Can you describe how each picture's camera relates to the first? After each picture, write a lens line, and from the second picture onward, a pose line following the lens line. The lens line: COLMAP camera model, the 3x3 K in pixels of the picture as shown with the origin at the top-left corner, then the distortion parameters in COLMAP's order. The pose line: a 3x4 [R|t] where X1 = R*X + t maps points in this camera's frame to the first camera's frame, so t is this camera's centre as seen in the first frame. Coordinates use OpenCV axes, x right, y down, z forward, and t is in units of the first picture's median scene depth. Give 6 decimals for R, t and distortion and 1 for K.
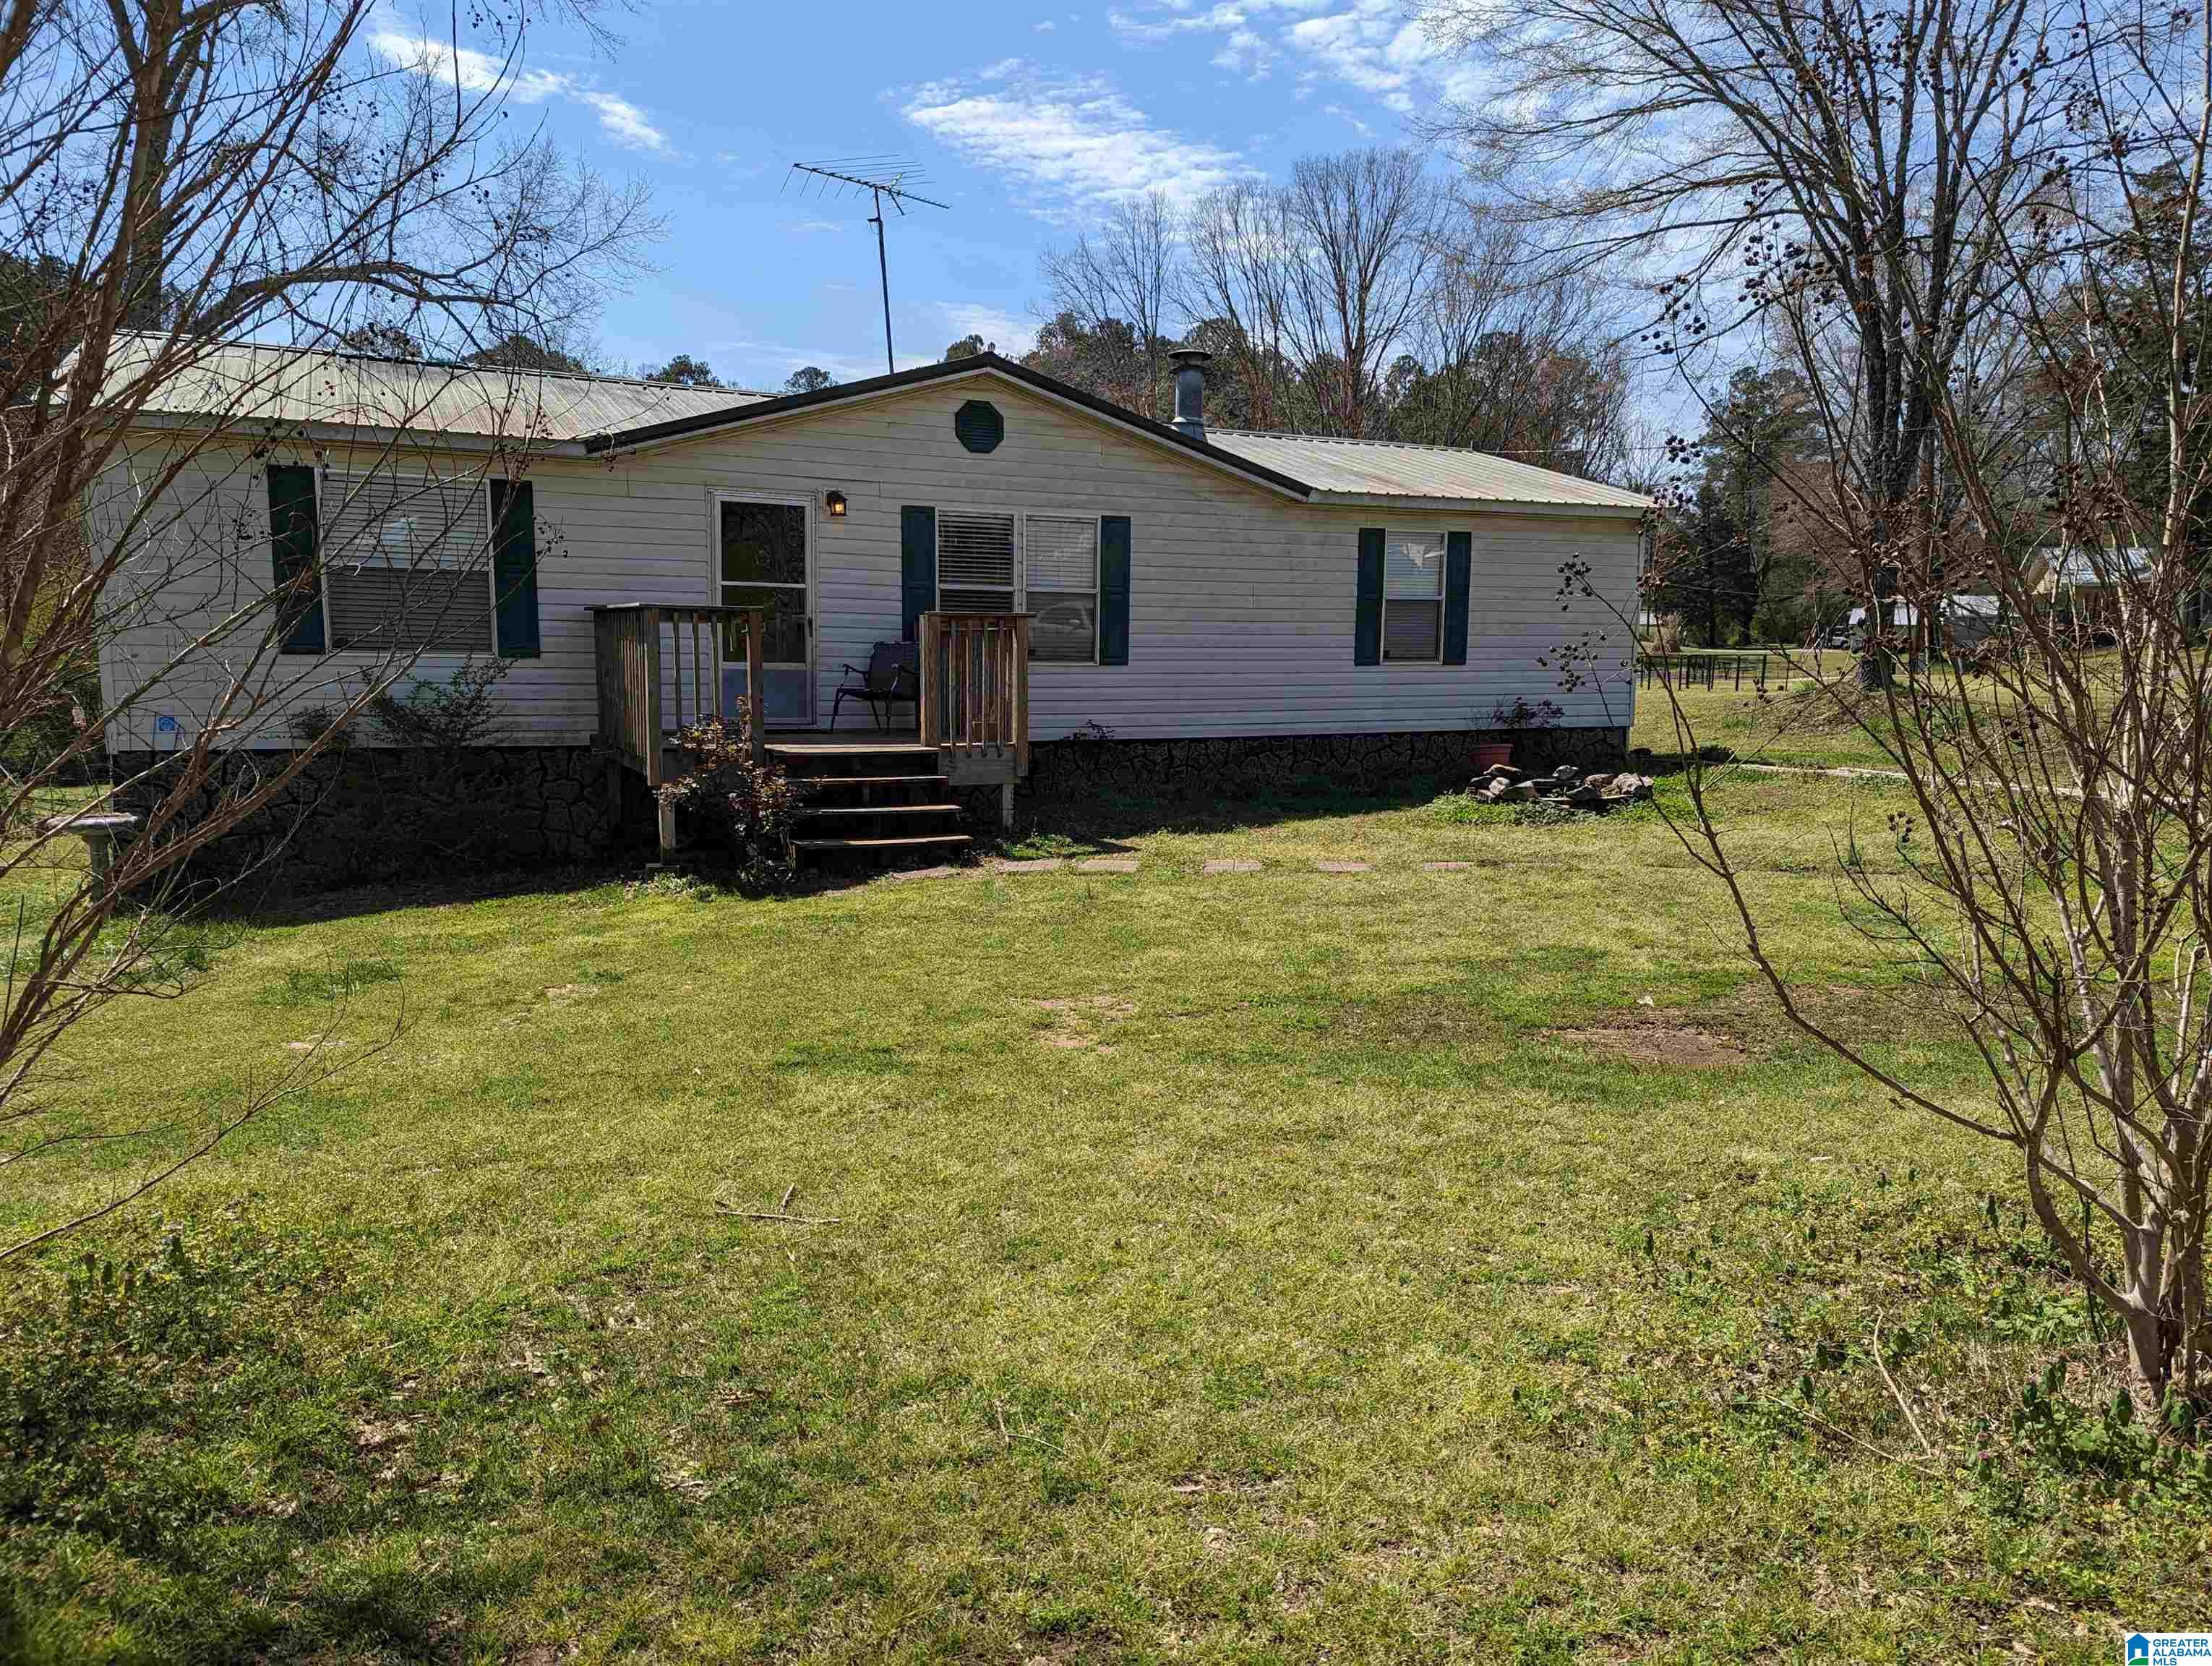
lens RADIAL K [[1556.7, 0, 1097.9], [0, 1556.7, 829.0], [0, 0, 1]] dist [0.034334, -0.028140]
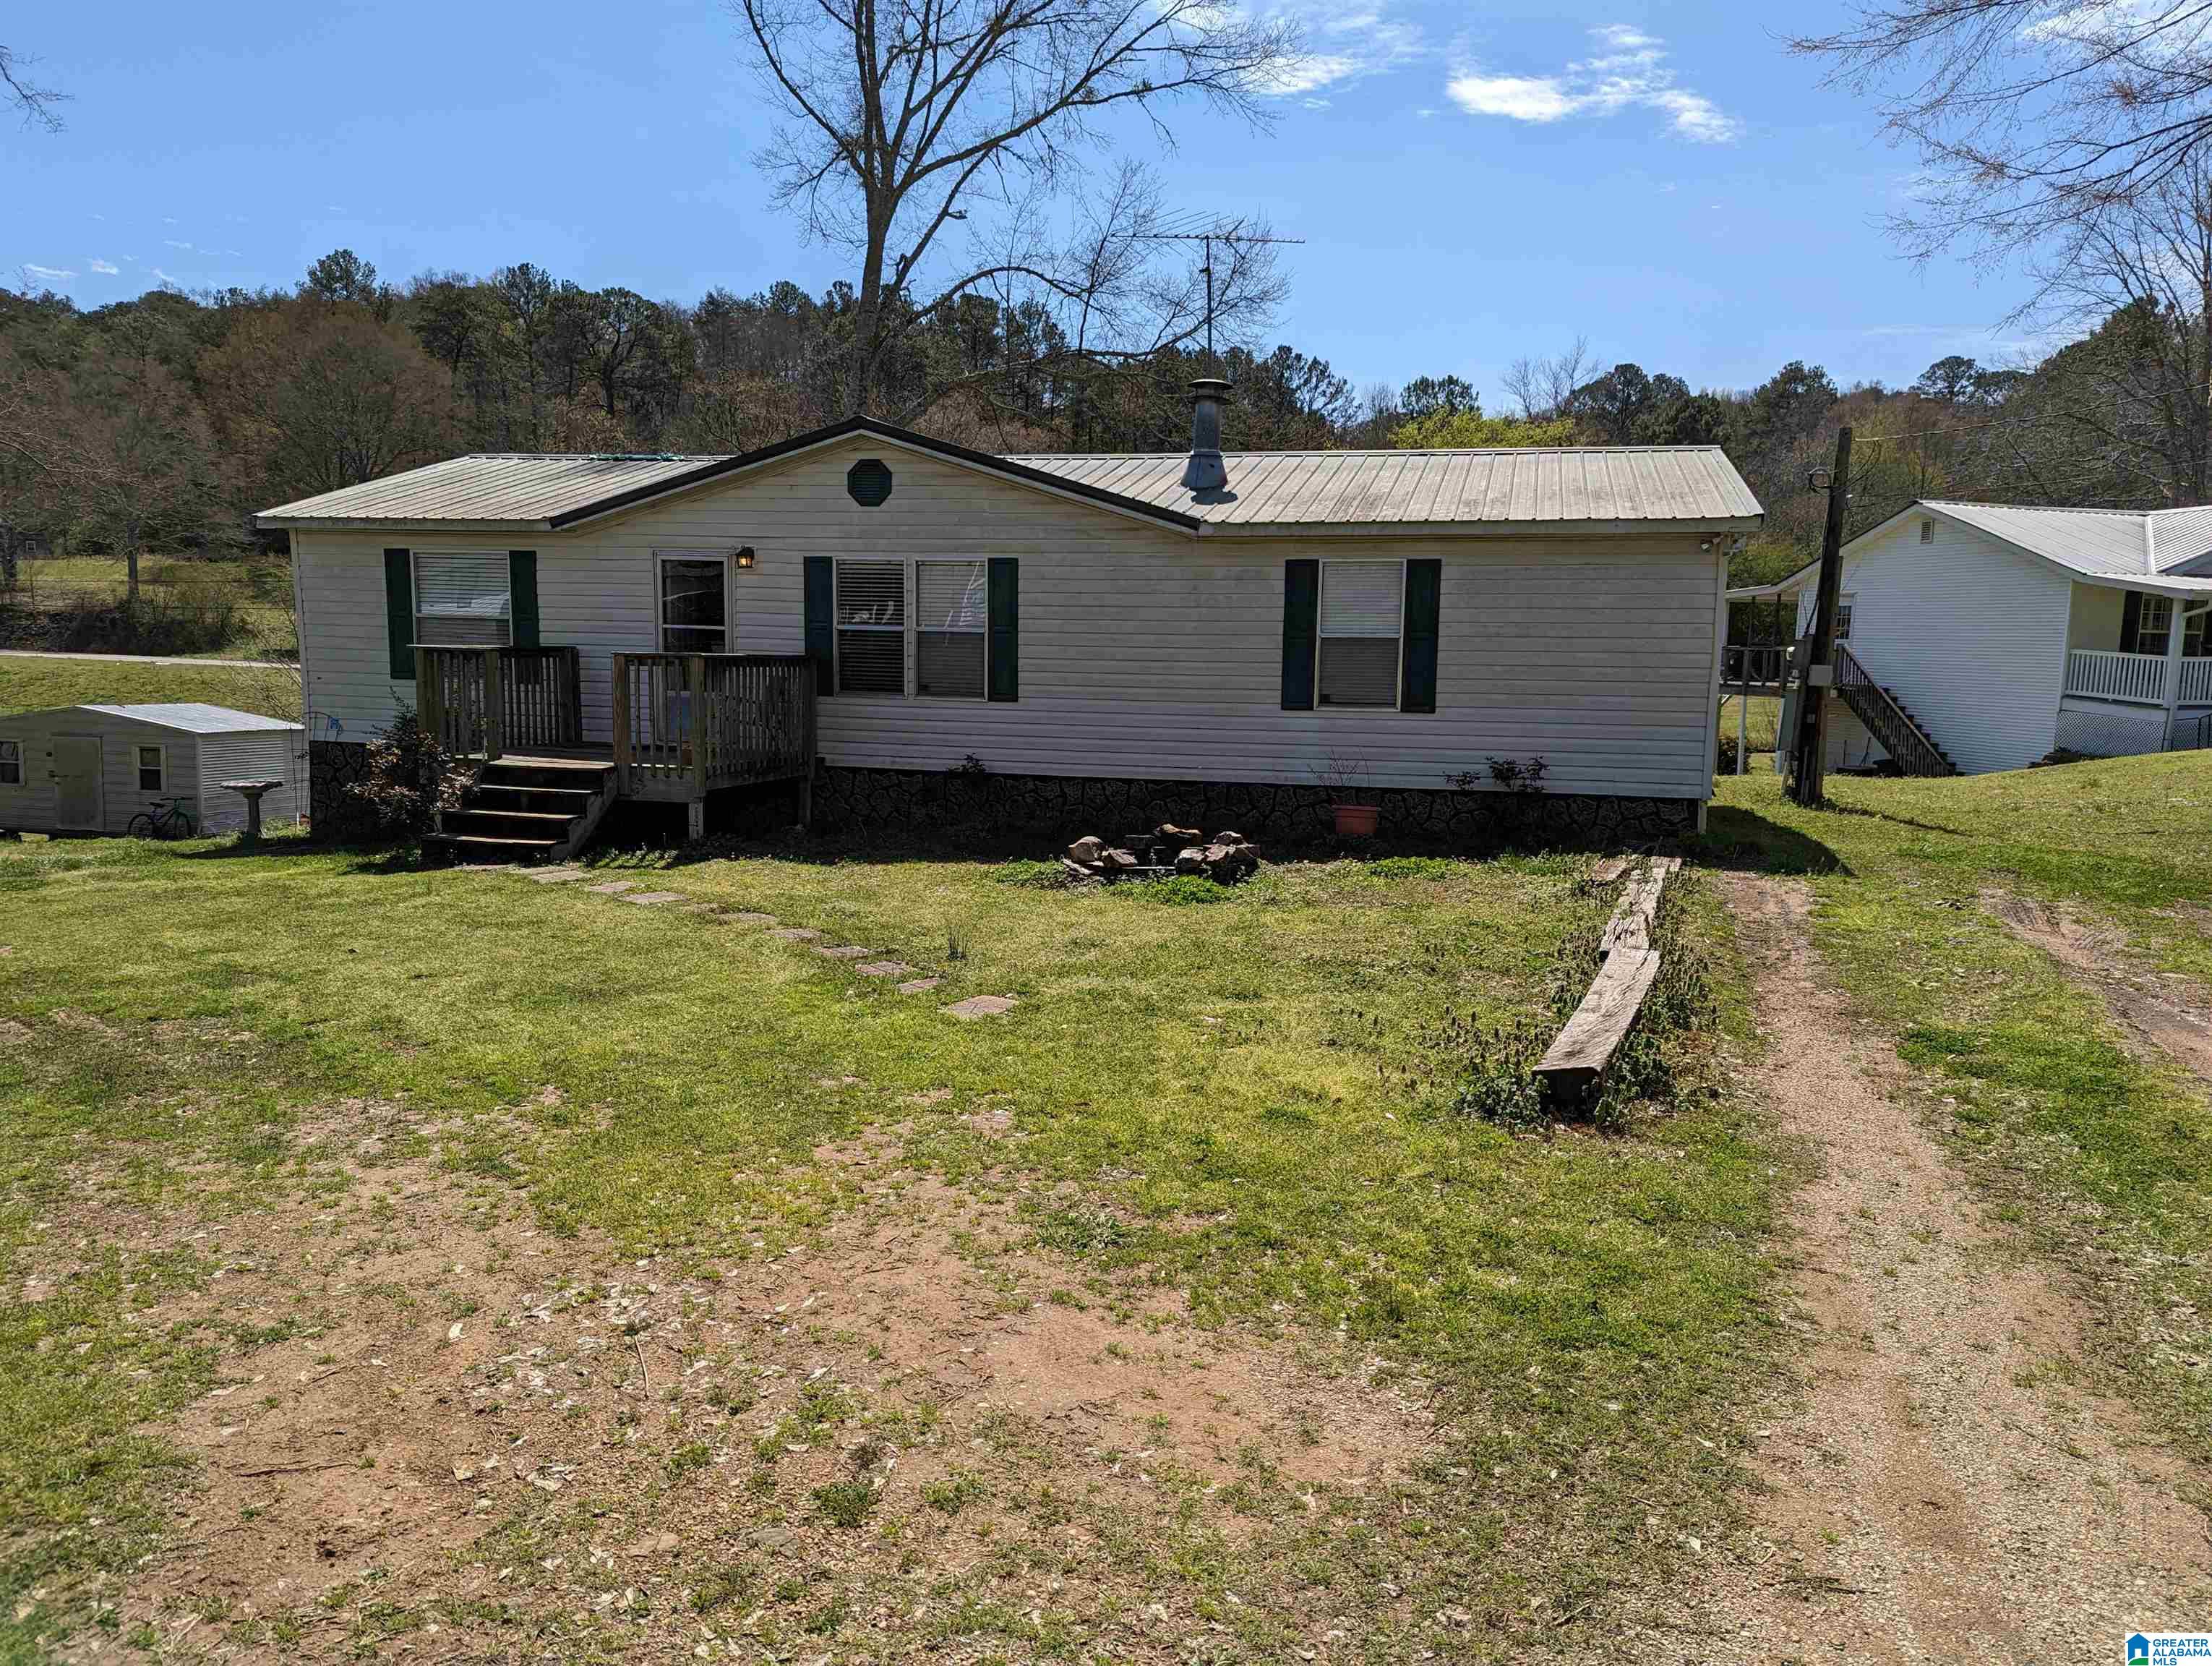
lens RADIAL K [[1556.7, 0, 1102.4], [0, 1556.7, 837.3], [0, 0, 1]] dist [0.034334, -0.028140]
pose [[0.755796, 0.091177, -0.648428, 0.742195], [-0.088345, 0.995403, 0.036992, -0.059430], [0.648820, 0.029327, 0.760376, 0.257300]]
